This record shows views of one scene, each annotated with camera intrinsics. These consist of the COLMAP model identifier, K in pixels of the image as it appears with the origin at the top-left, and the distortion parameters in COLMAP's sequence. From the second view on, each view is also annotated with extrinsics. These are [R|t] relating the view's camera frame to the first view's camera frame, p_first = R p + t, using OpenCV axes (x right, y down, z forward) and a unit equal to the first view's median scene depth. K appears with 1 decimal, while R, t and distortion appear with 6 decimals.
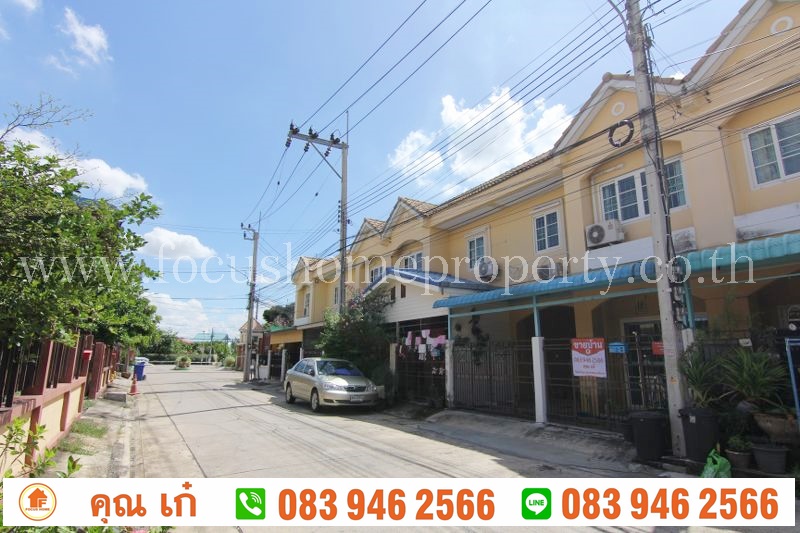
lens RADIAL K [[428.9, 0, 400.0], [0, 428.9, 266.5], [0, 0, 1]] dist [0.001683, -0.012955]
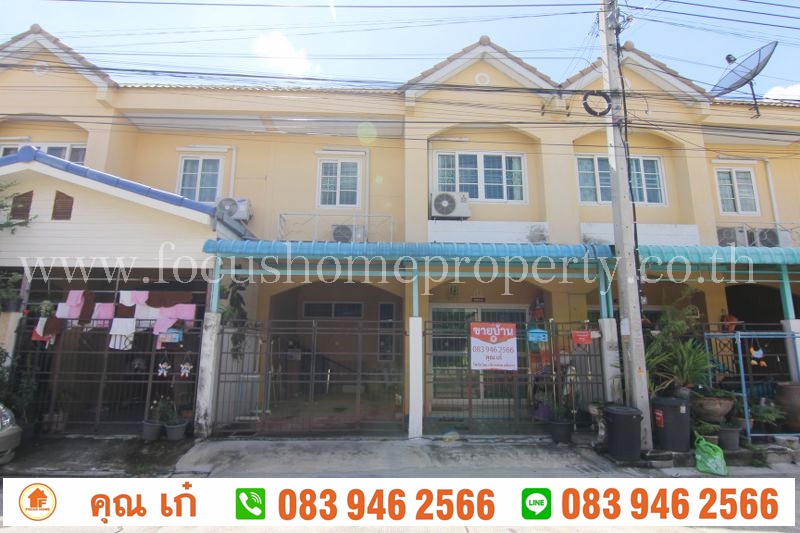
lens RADIAL K [[428.9, 0, 400.0], [0, 428.9, 266.5], [0, 0, 1]] dist [0.001683, -0.012955]
pose [[0.487167, 0.162446, 0.858067, -0.300510], [-0.186423, 0.979244, -0.079545, 0.131465], [-0.853179, -0.121212, 0.507339, 0.615509]]
